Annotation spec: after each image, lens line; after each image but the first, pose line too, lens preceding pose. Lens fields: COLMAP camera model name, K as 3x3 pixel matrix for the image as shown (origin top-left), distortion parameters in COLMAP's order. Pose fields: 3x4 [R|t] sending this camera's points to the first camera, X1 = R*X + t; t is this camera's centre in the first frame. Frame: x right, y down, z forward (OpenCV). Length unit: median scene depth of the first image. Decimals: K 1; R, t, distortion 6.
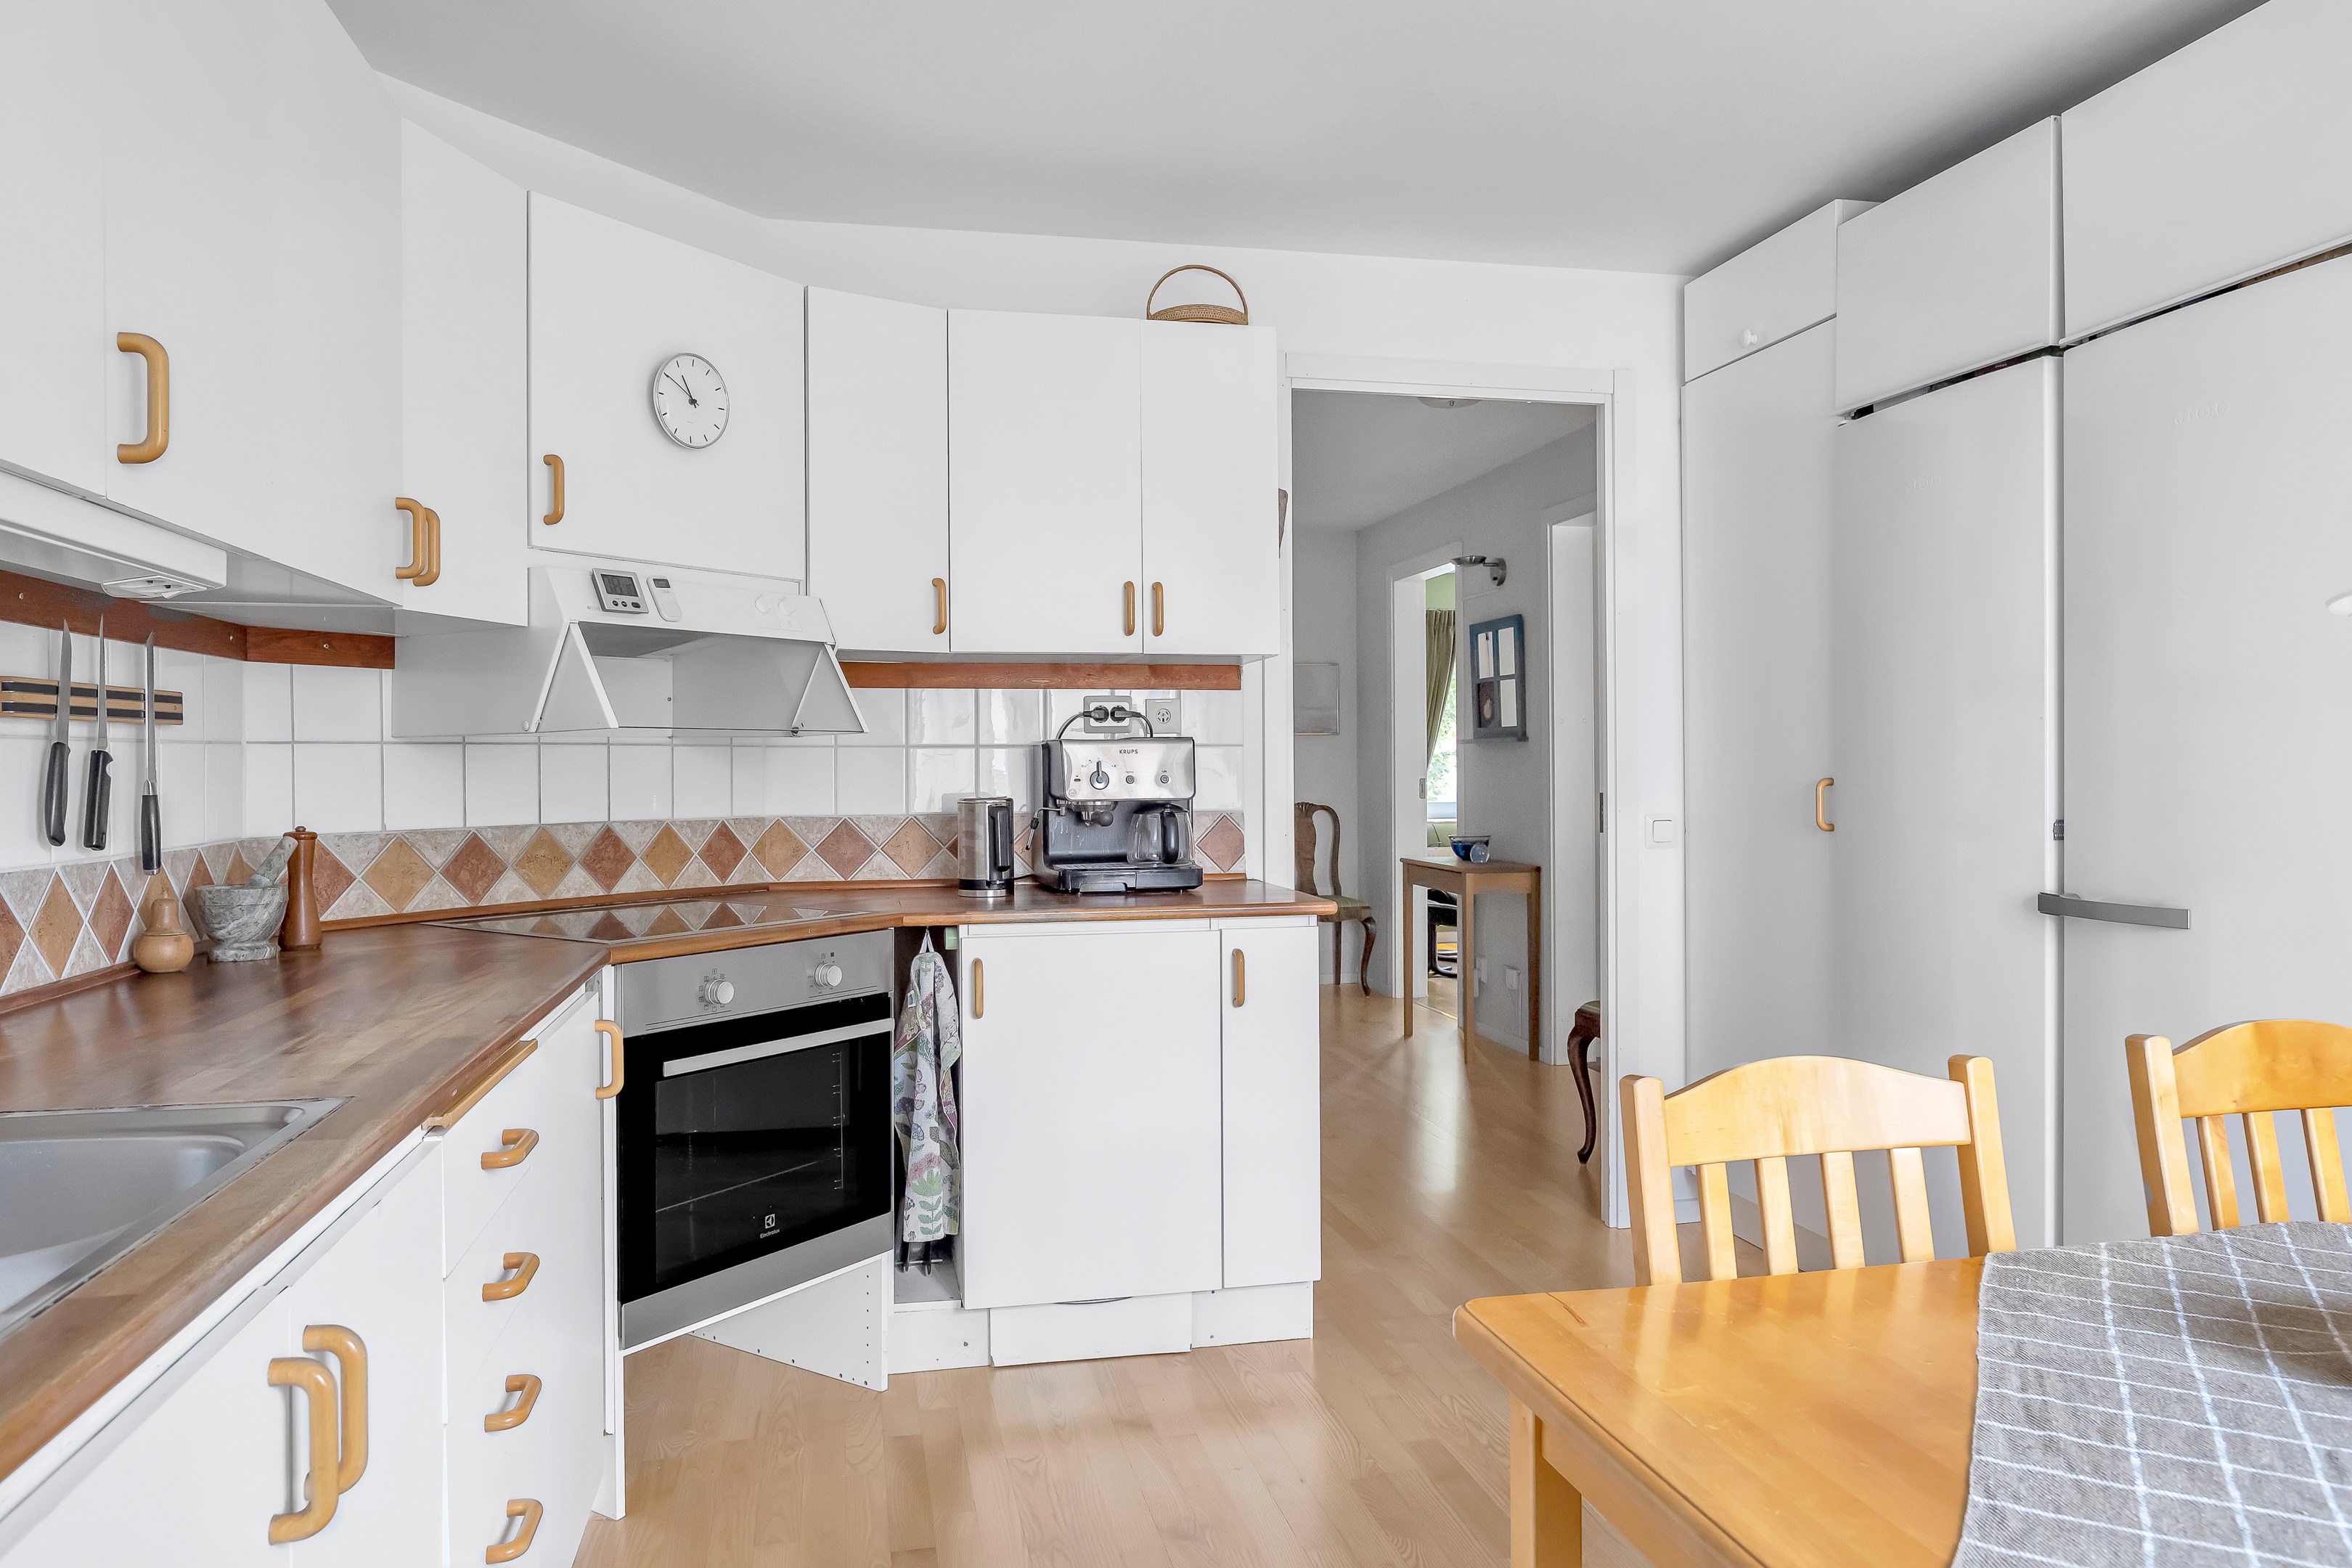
lens RADIAL K [[1532.3, 0, 1168.0], [0, 1532.3, 772.6], [0, 0, 1]] dist [-0.001189, 0.000494]
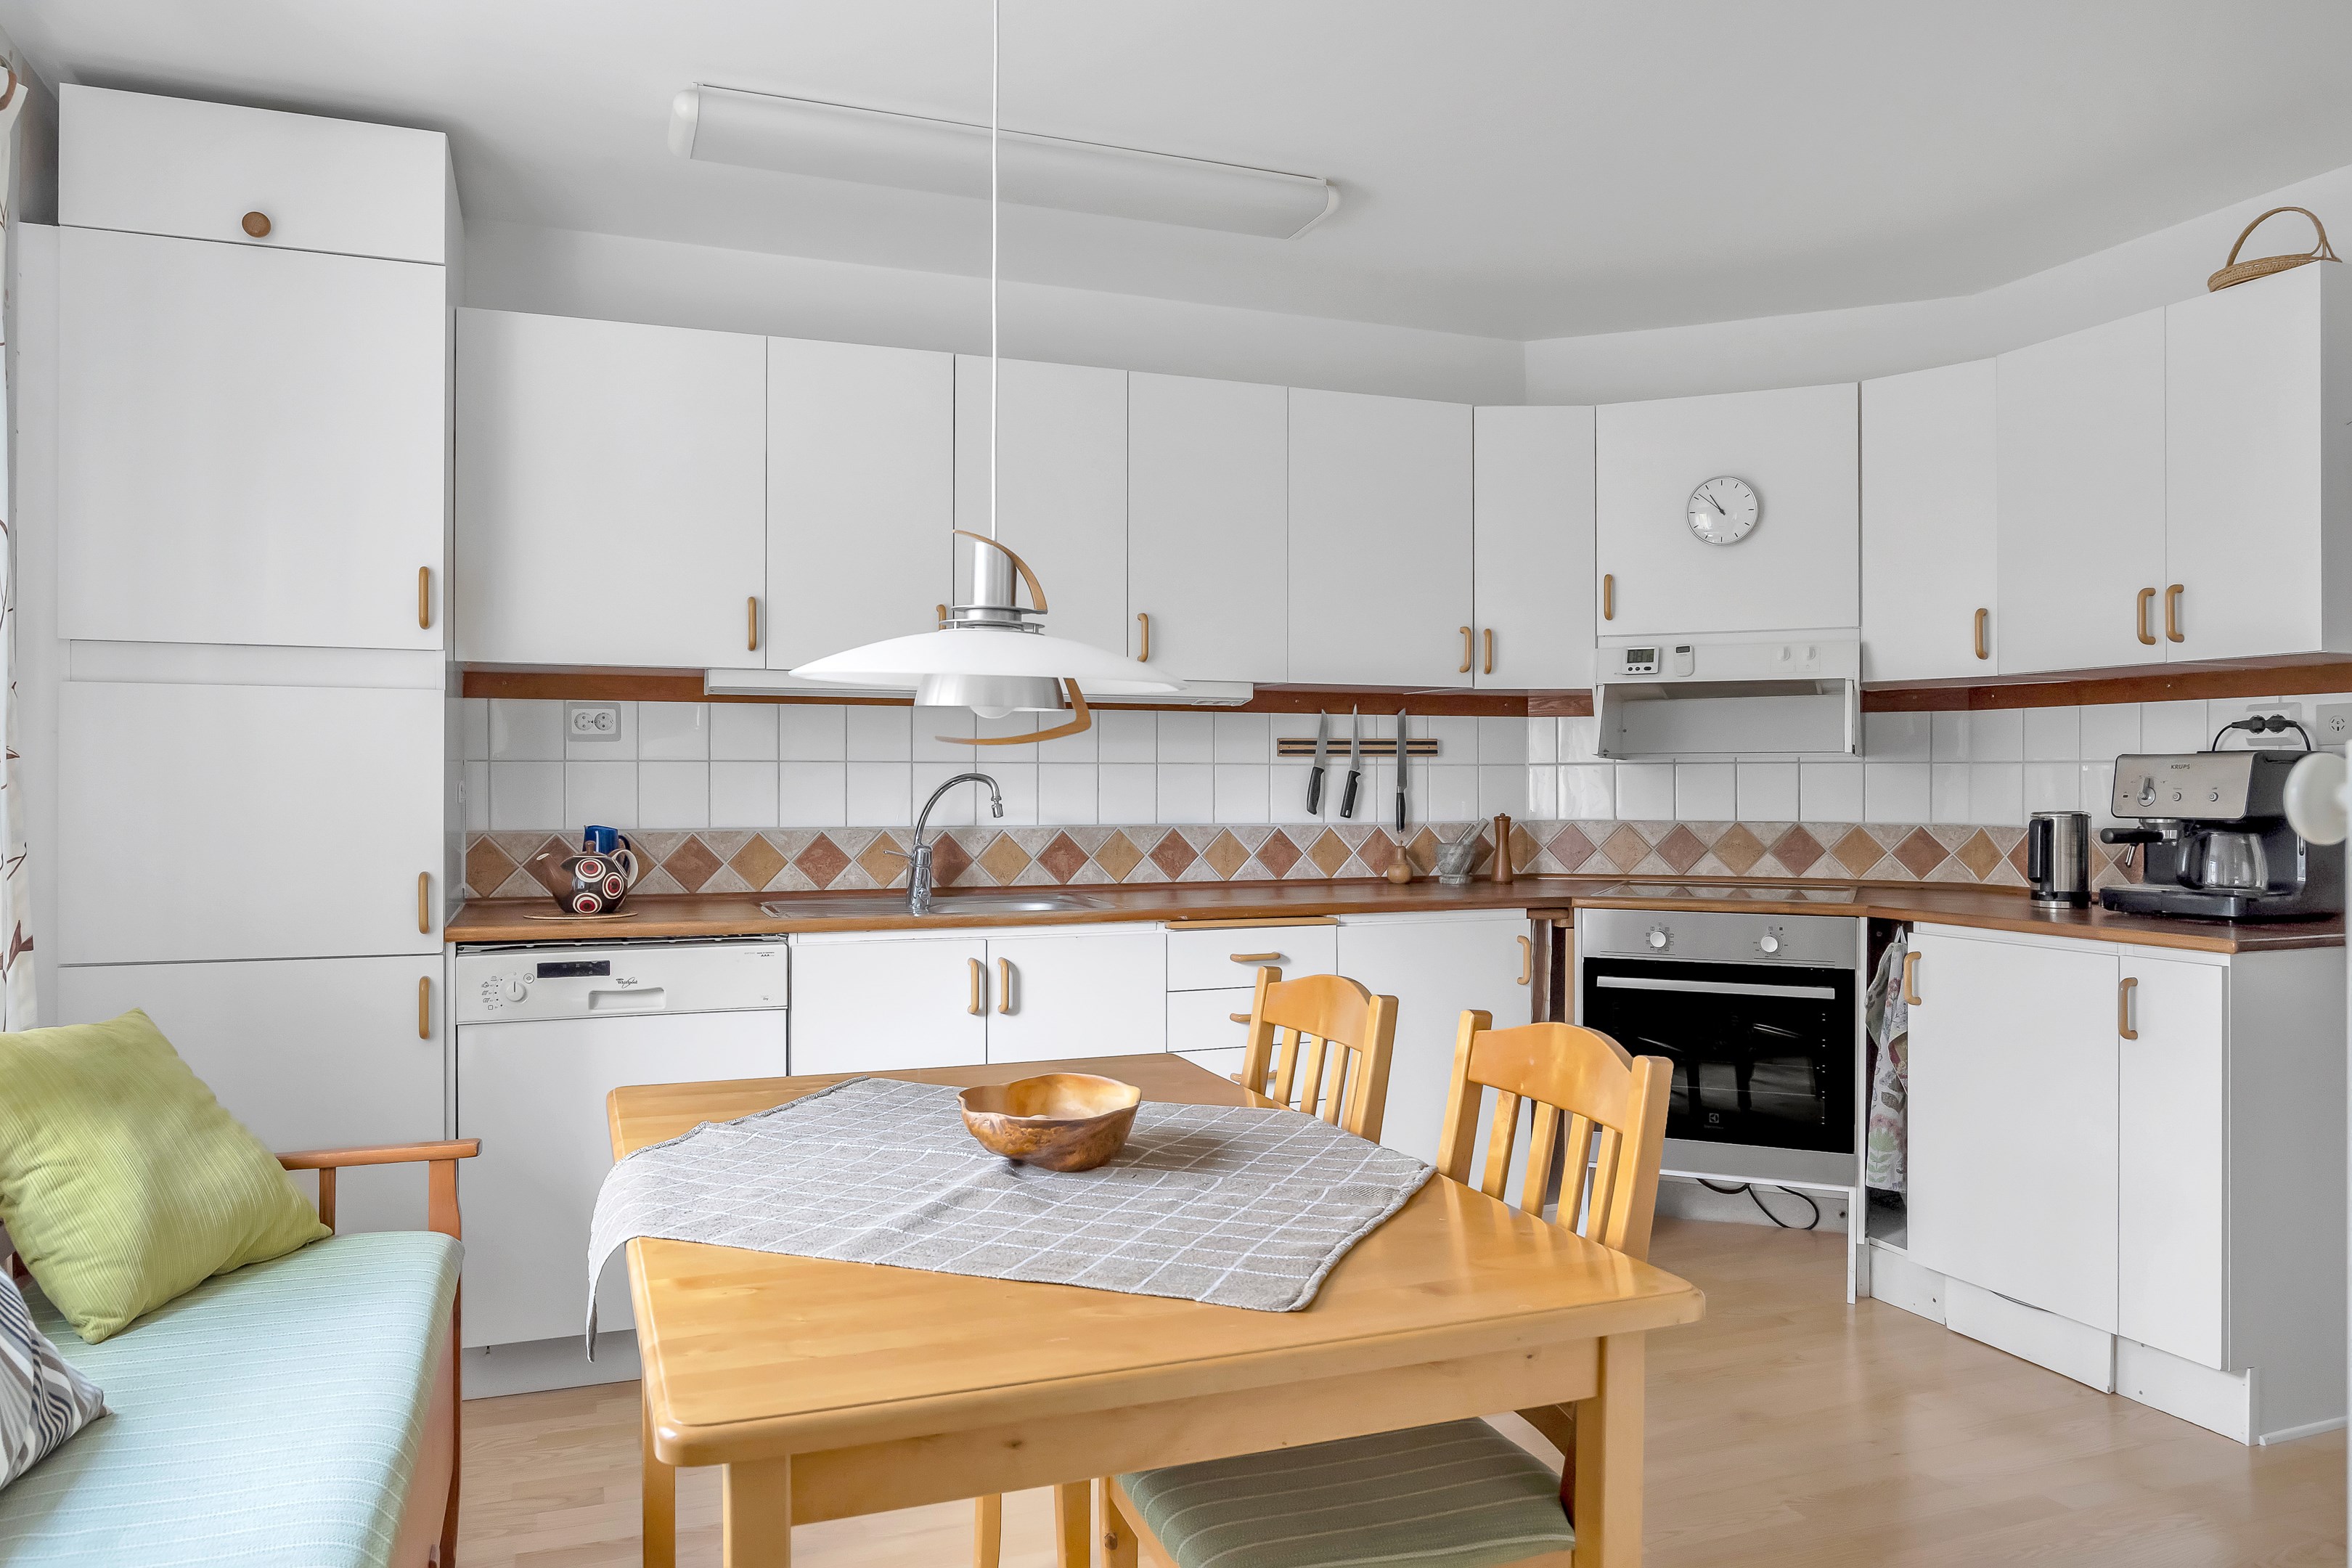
lens RADIAL K [[1604.1, 0, 1175.3], [0, 1604.1, 789.2], [0, 0, 1]] dist [-0.017854, -0.001034]
pose [[0.166352, 0.012253, -0.985990, 0.934861], [-0.006209, 0.999916, 0.011378, -0.008173], [0.986047, 0.004229, 0.166415, 0.266338]]
